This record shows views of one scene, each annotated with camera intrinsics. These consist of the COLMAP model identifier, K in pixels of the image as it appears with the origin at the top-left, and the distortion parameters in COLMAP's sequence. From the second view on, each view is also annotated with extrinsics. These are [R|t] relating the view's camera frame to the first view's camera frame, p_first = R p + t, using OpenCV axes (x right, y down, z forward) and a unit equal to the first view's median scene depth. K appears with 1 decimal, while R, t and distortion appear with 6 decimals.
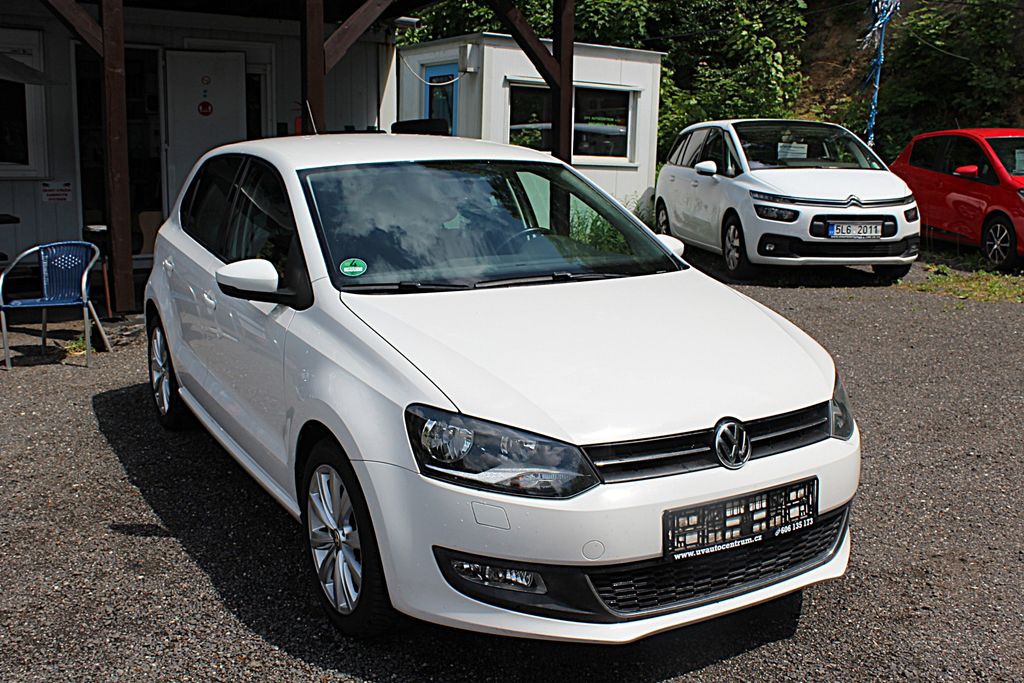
lens RADIAL K [[1067.3, 0, 490.3], [0, 1067.3, 353.3], [0, 0, 1]] dist [-0.067888, 0.000000]
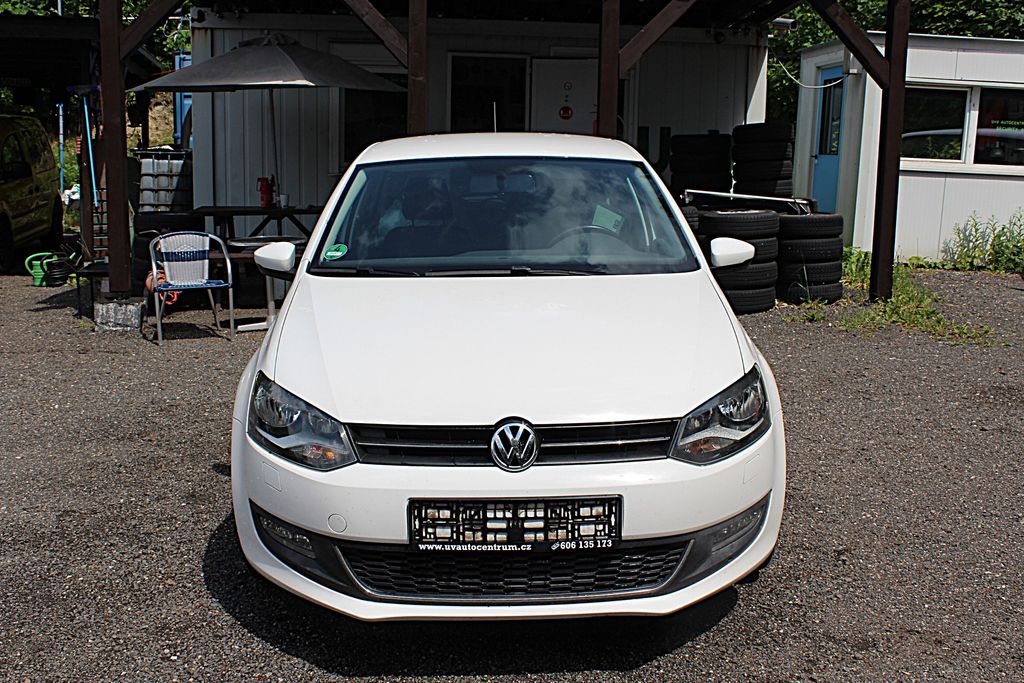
lens RADIAL K [[1067.3, 0, 505.4], [0, 1067.3, 345.1], [0, 0, 1]] dist [-0.067888, 0.000000]
pose [[0.877066, 0.087762, -0.472285, 0.568019], [-0.094716, 0.995463, 0.009087, -0.011085], [0.470940, 0.036763, 0.881399, 0.120786]]
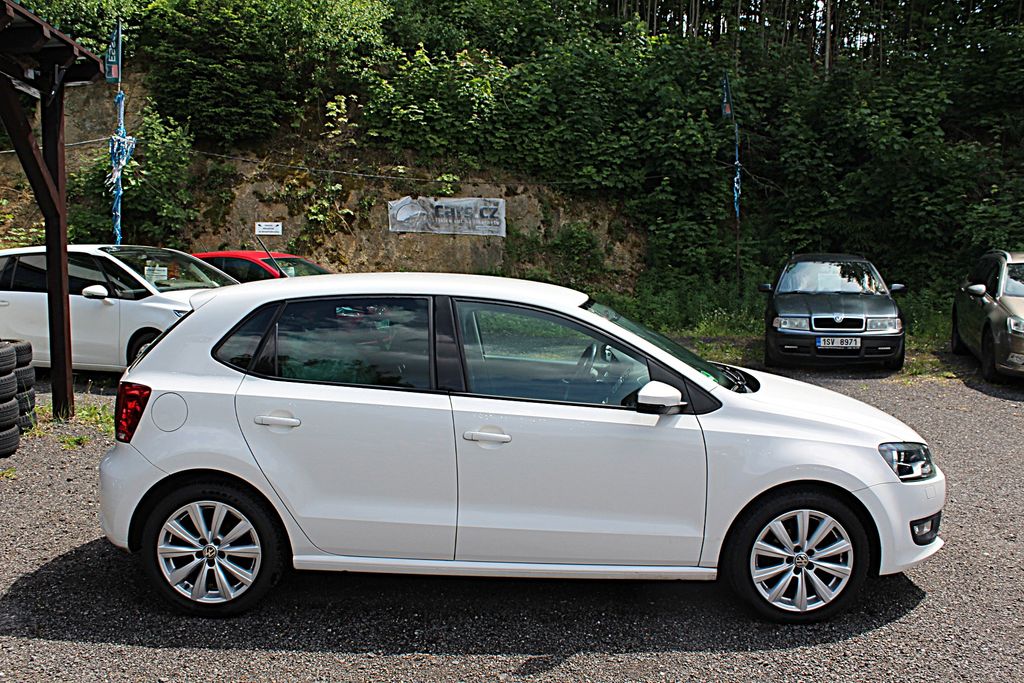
lens RADIAL K [[989.7, 0, 481.6], [0, 989.7, 352.1], [0, 0, 1]] dist [-0.076656, 0.000000]
pose [[0.471580, -0.090155, 0.877202, -1.401441], [0.174607, 0.984611, 0.007326, -0.175326], [-0.864363, 0.149711, 0.480065, 0.666792]]
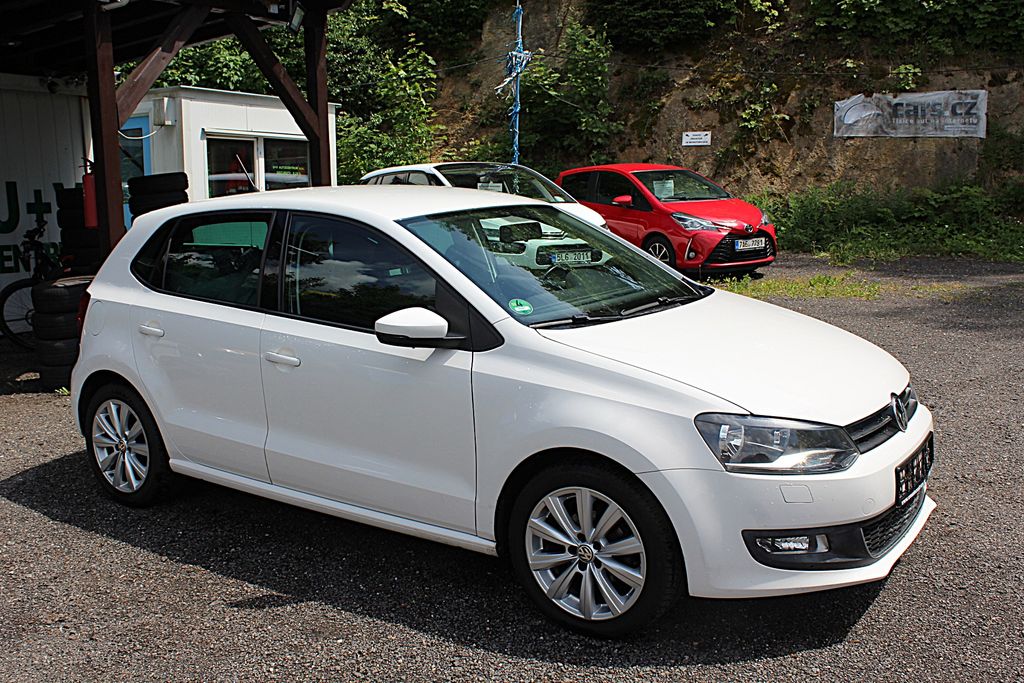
lens RADIAL K [[1067.3, 0, 465.0], [0, 1067.3, 309.7], [0, 0, 1]] dist [-0.067888, 0.000000]
pose [[0.901739, -0.082414, 0.424351, -0.664823], [0.116721, 0.991616, -0.055447, -0.025120], [-0.416224, 0.099529, 0.903798, 0.040484]]
